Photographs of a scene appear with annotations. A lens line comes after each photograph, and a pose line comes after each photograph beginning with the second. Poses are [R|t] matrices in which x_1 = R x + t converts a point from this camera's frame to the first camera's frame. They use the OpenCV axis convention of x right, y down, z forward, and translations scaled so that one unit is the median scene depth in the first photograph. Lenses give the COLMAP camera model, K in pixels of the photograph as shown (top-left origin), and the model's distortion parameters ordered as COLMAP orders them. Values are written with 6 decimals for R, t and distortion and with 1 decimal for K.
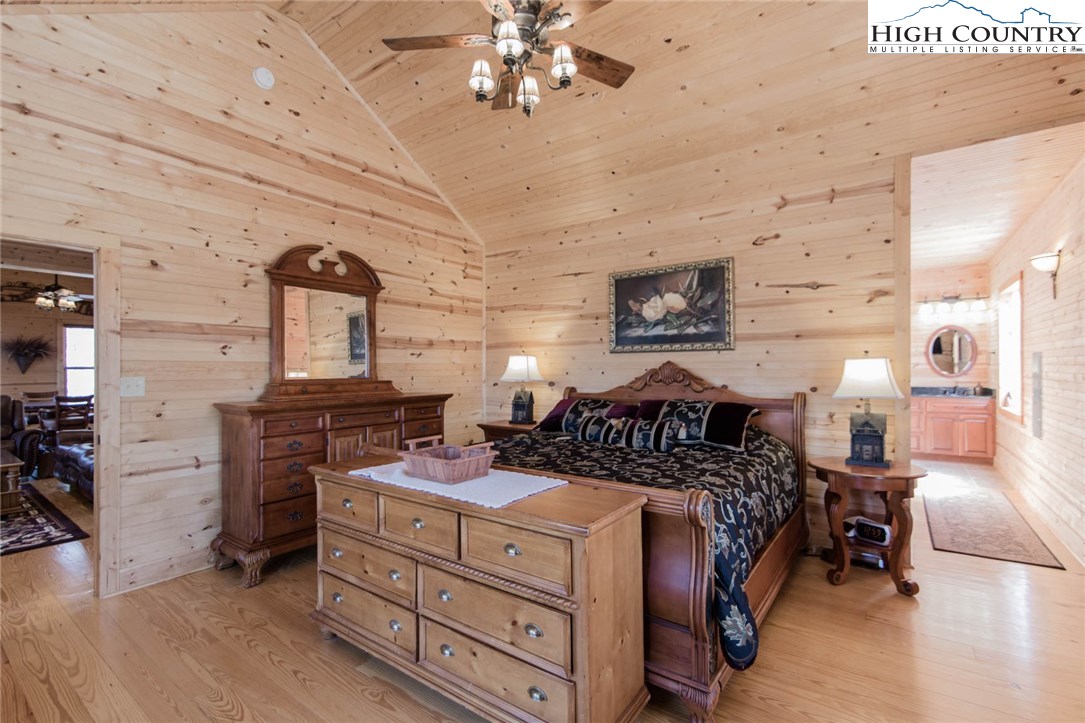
lens RADIAL K [[488.9, 0, 550.0], [0, 488.9, 364.7], [0, 0, 1]] dist [-0.001787, -0.000088]
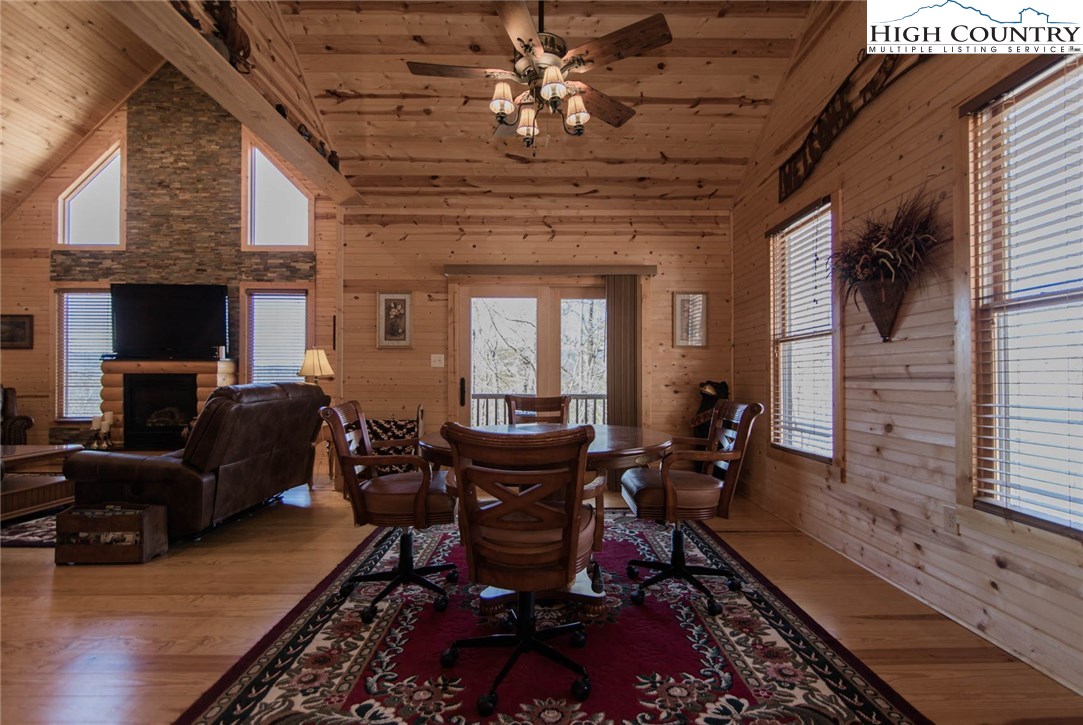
lens RADIAL K [[488.6, 0, 545.2], [0, 488.6, 370.6], [0, 0, 1]] dist [-0.000504, -0.000262]
pose [[-0.802221, -0.004195, -0.597013, -0.732733], [0.006116, 0.999865, -0.015243, 0.038345], [0.596996, -0.015880, -0.802087, 1.093383]]
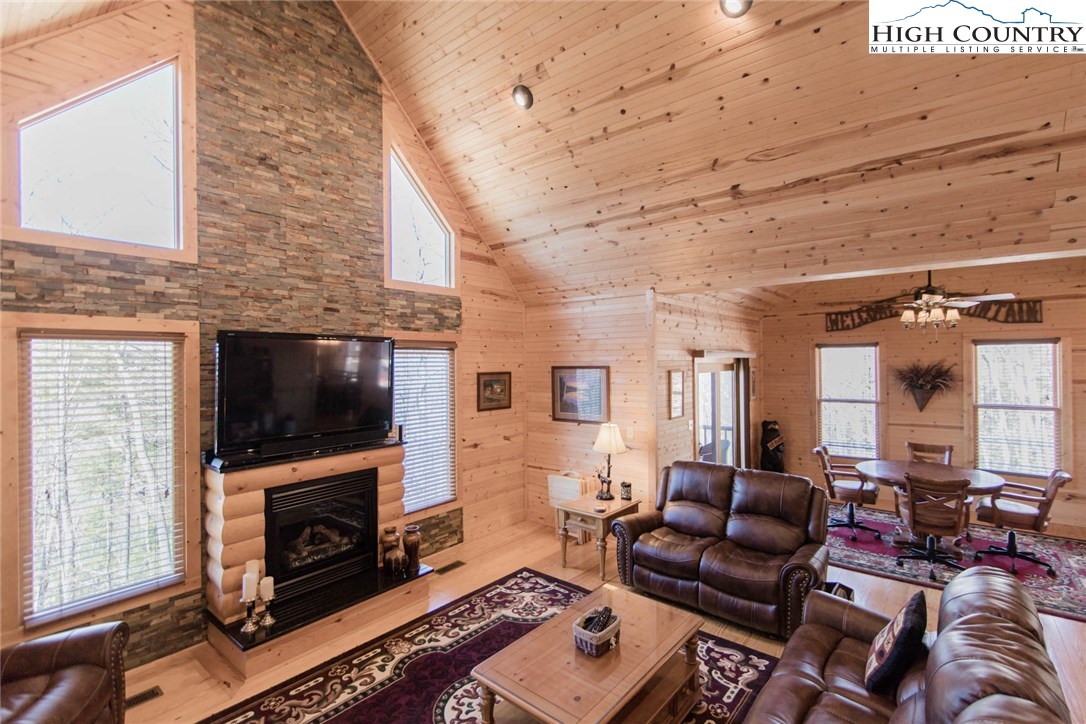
lens RADIAL K [[489.1, 0, 548.4], [0, 489.1, 360.5], [0, 0, 1]] dist [-0.001560, -0.000275]
pose [[-0.058445, 0.001145, -0.998290, -0.302284], [0.017089, 0.999854, 0.000147, -0.067501], [0.998144, -0.017051, -0.058456, 0.472963]]
